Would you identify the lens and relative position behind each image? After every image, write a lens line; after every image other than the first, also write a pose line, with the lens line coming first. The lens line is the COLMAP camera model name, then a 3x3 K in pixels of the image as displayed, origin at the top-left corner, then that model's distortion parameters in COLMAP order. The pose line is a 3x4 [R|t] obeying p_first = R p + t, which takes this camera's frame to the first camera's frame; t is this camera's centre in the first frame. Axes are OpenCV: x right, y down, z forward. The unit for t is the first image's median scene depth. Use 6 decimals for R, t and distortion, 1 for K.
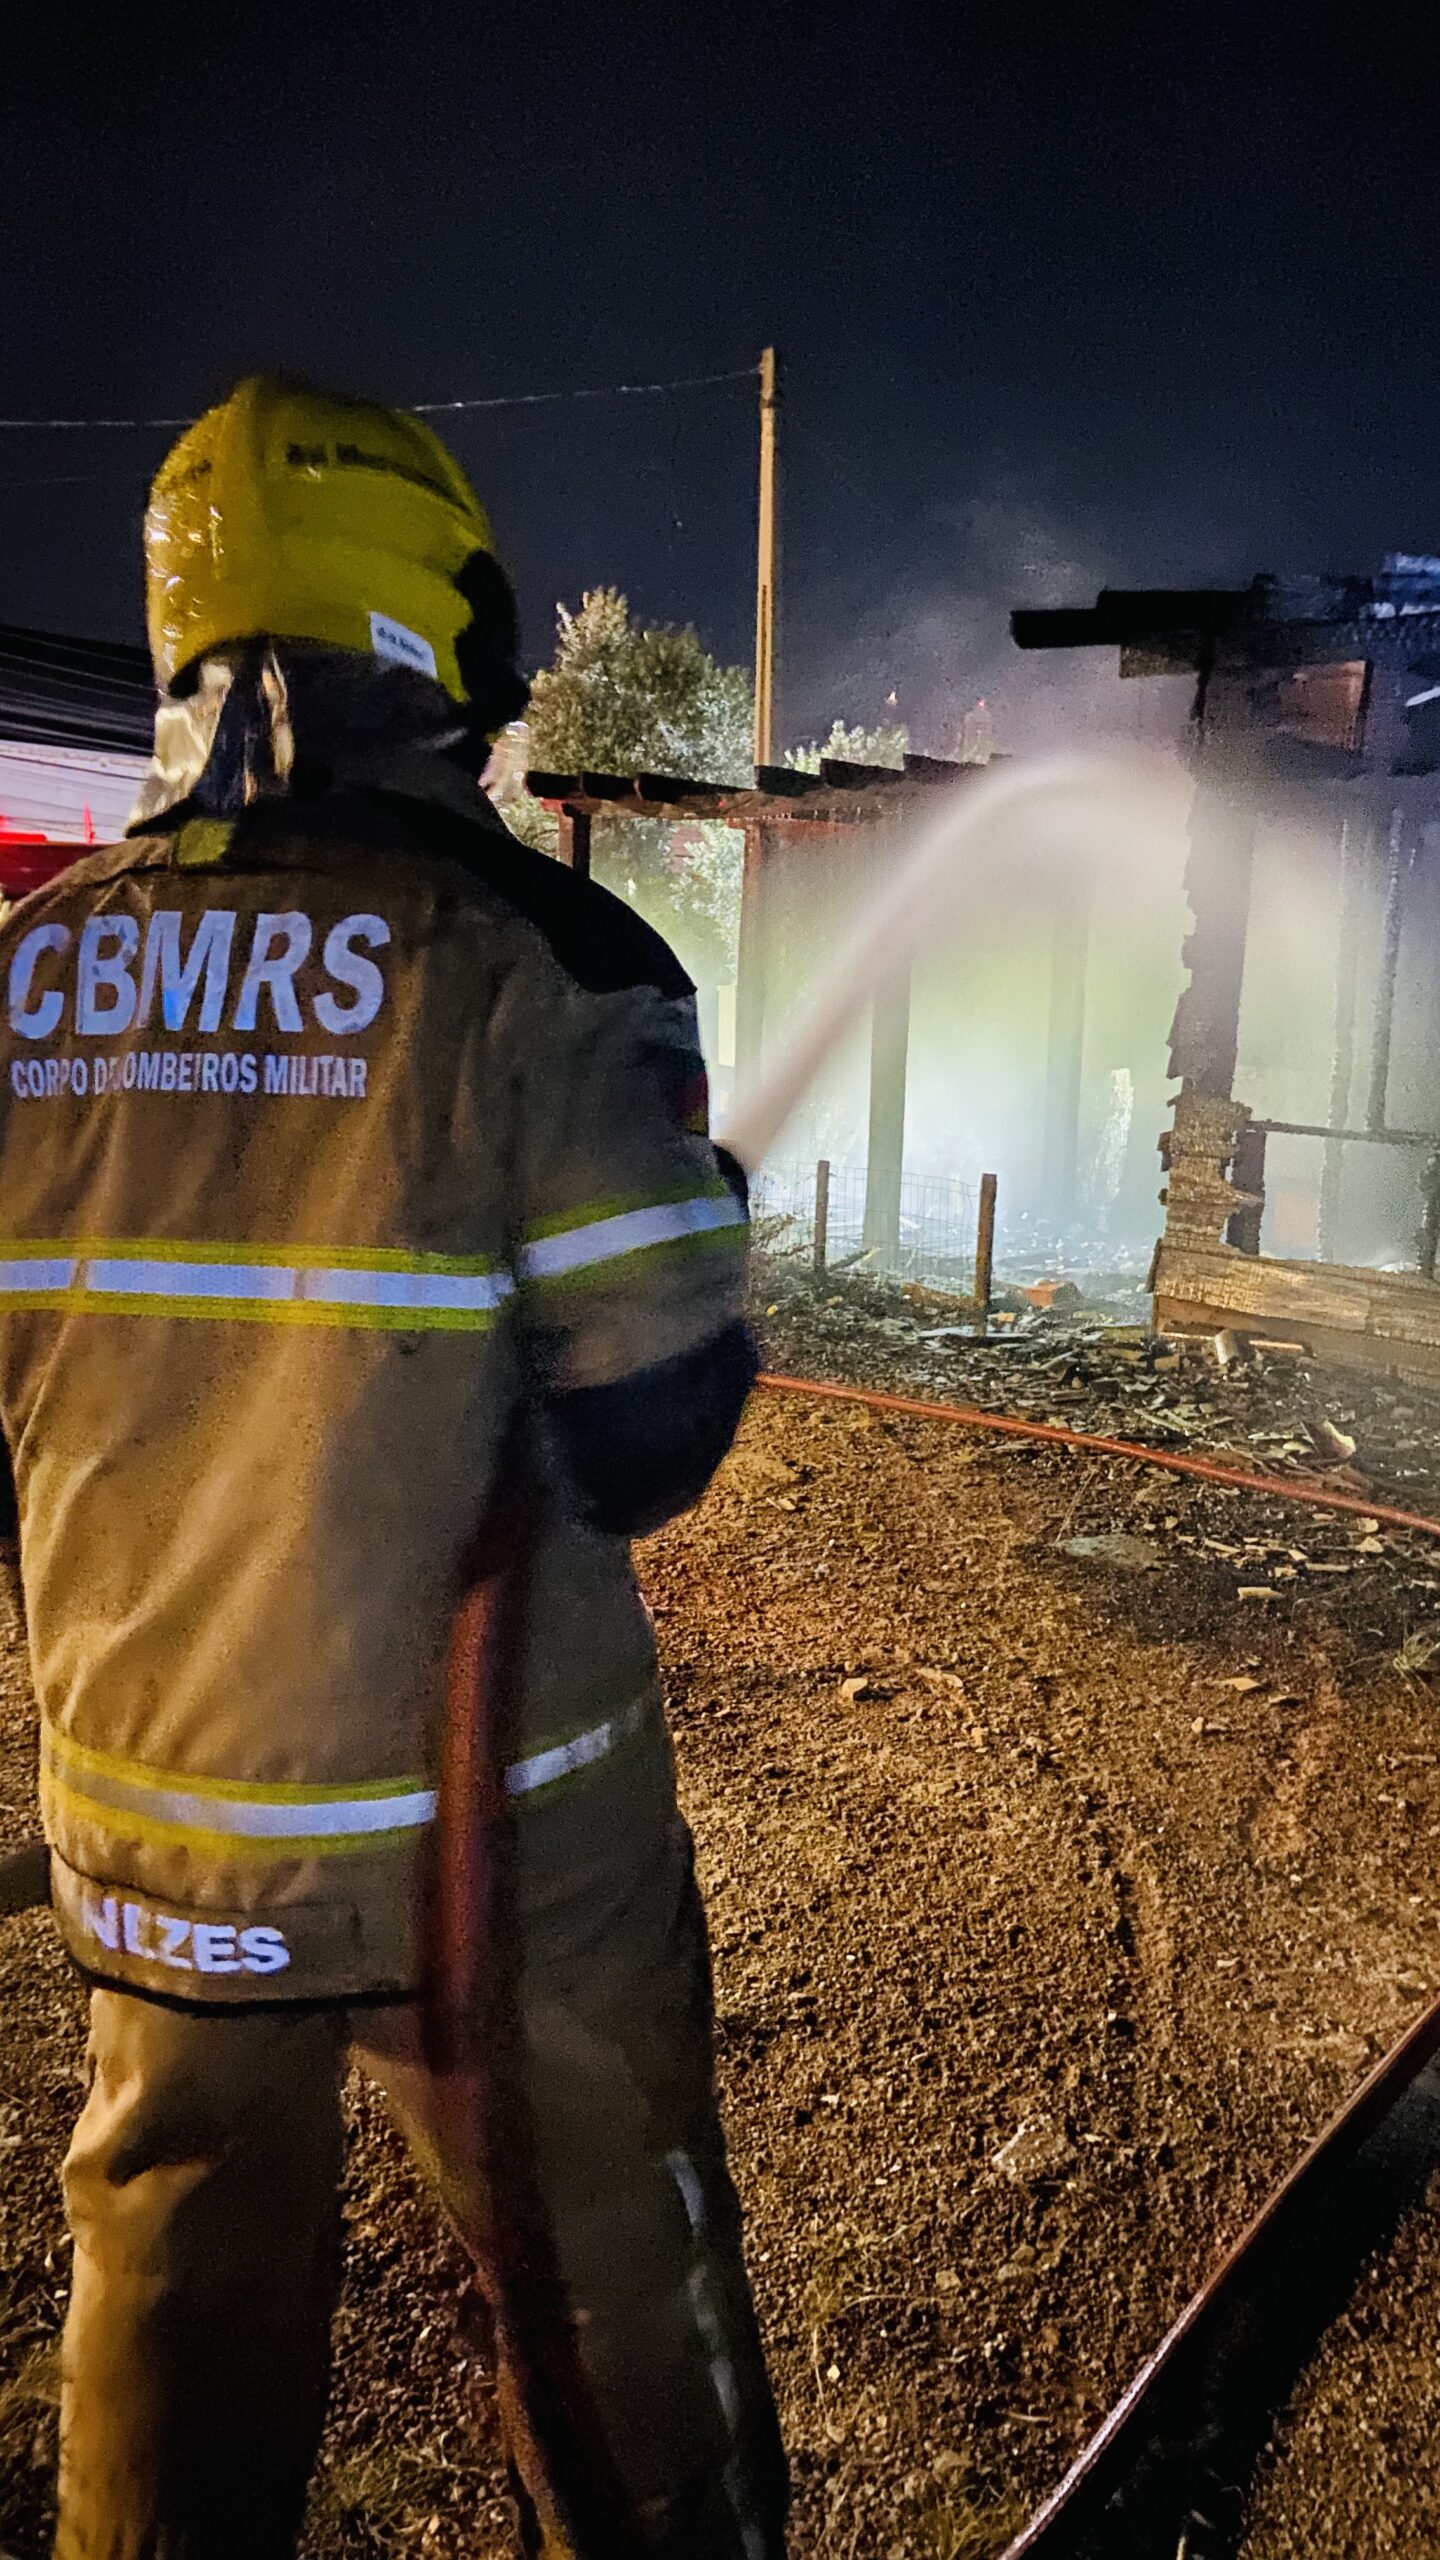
lens RADIAL K [[1938.4, 0, 729.2], [0, 1938.4, 1273.9], [0, 0, 1]] dist [0.090817, -0.092225]
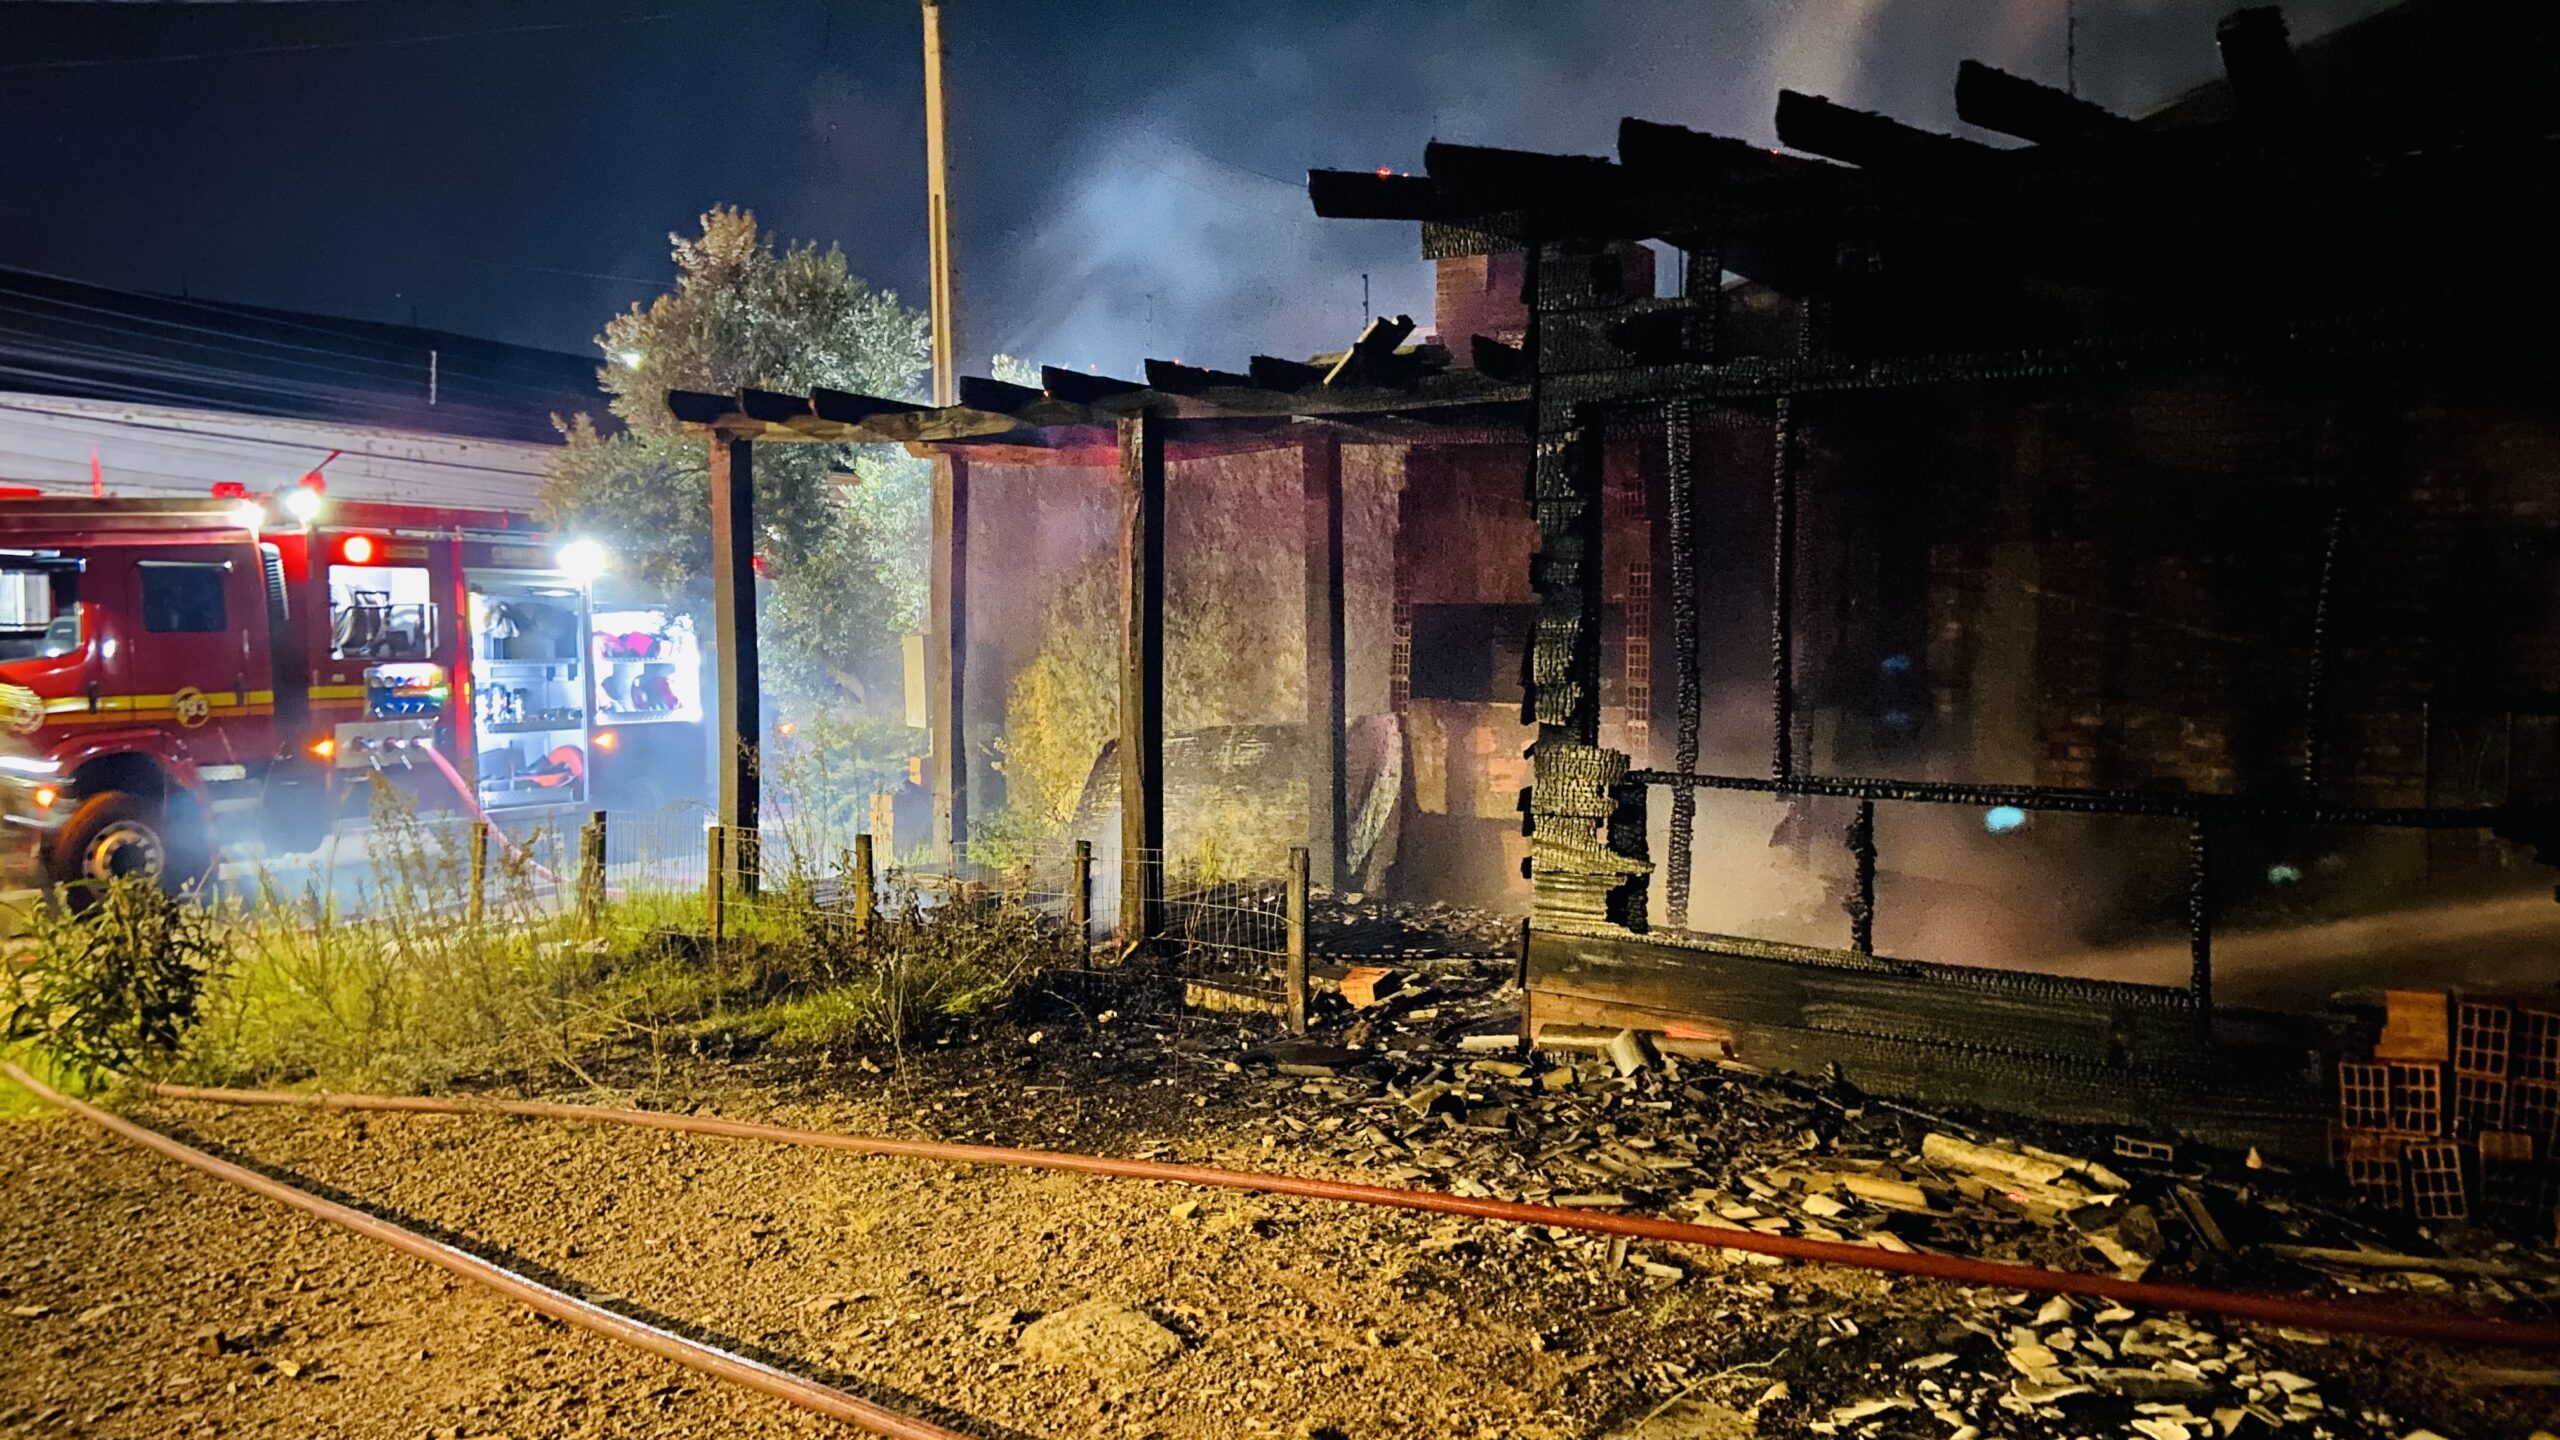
lens RADIAL K [[1938.4, 0, 1266.2], [0, 1938.4, 681.0], [0, 0, 1]] dist [0.090817, -0.092225]
pose [[0.976944, -0.046391, 0.208395, -0.035153], [0.070631, 0.991372, -0.110421, -0.024722], [-0.201475, 0.122594, 0.971791, 0.153250]]
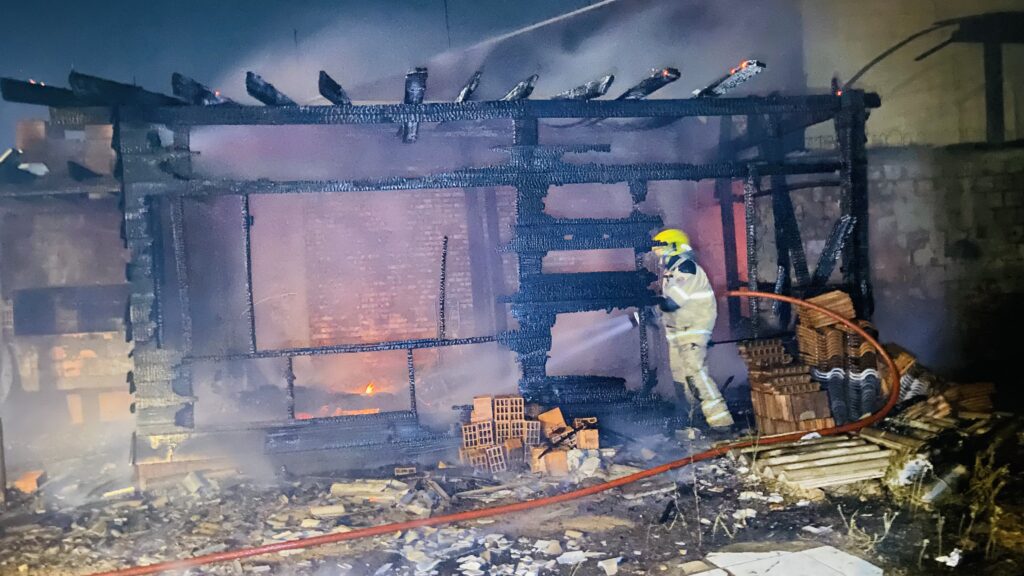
lens RADIAL K [[775.4, 0, 513.6], [0, 775.4, 281.6], [0, 0, 1]] dist [0.090817, -0.092225]
pose [[0.591508, -0.089230, 0.801346, -0.095152], [0.200501, 0.978917, -0.038996, -0.038731], [-0.780972, 0.183737, 0.596928, 0.196267]]
